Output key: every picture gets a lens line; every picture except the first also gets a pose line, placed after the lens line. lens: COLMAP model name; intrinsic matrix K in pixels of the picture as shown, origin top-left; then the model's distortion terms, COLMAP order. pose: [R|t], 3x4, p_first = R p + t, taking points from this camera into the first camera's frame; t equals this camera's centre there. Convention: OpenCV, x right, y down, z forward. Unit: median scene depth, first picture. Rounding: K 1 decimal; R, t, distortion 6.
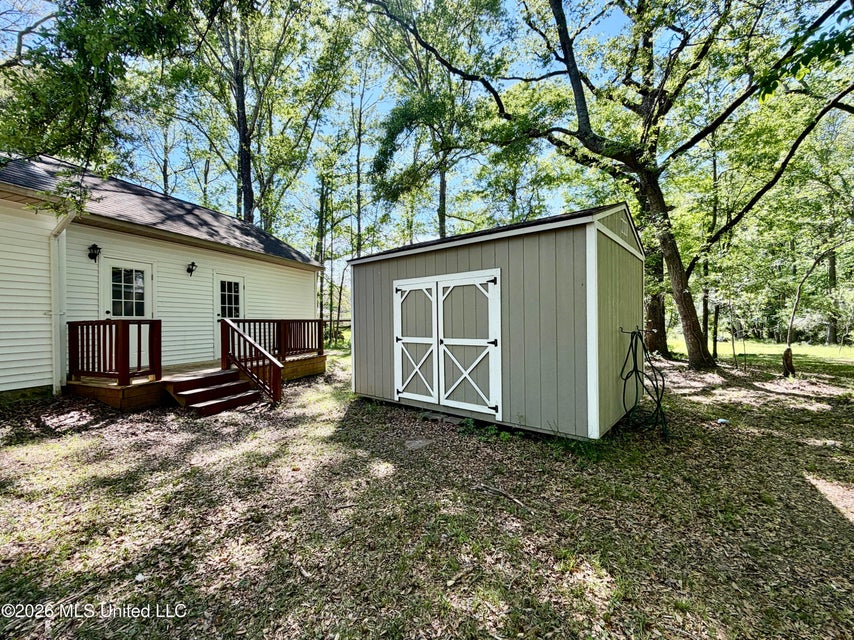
lens RADIAL K [[343.7, 0, 427.0], [0, 343.7, 320.0], [0, 0, 1]] dist [-0.000229, -0.000108]
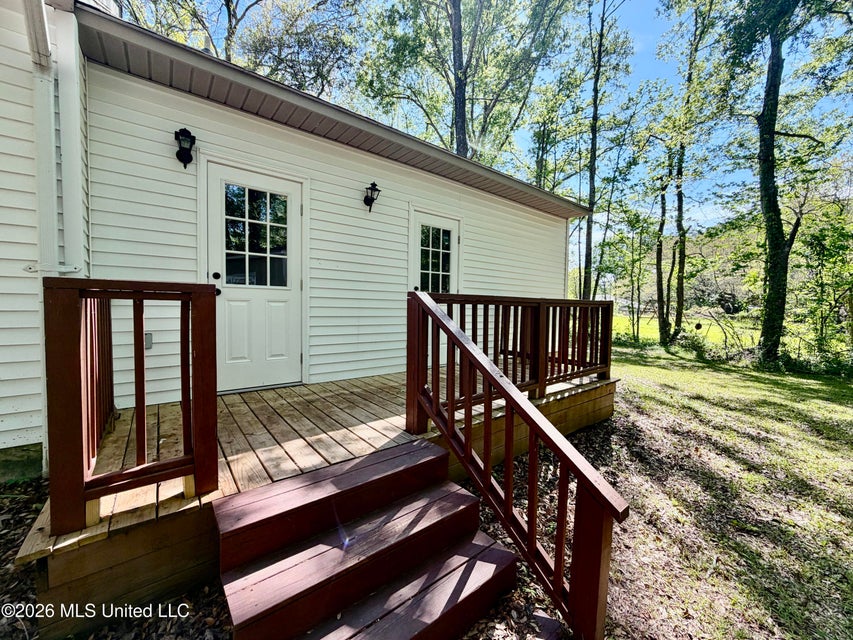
lens RADIAL K [[343.3, 0, 426.5], [0, 343.3, 320.0], [0, 0, 1]] dist [-0.000229, -0.000108]
pose [[0.846812, 0.047694, -0.529749, -0.317157], [-0.024435, 0.998408, 0.050828, 0.006312], [0.531330, -0.030098, 0.846630, 0.572419]]
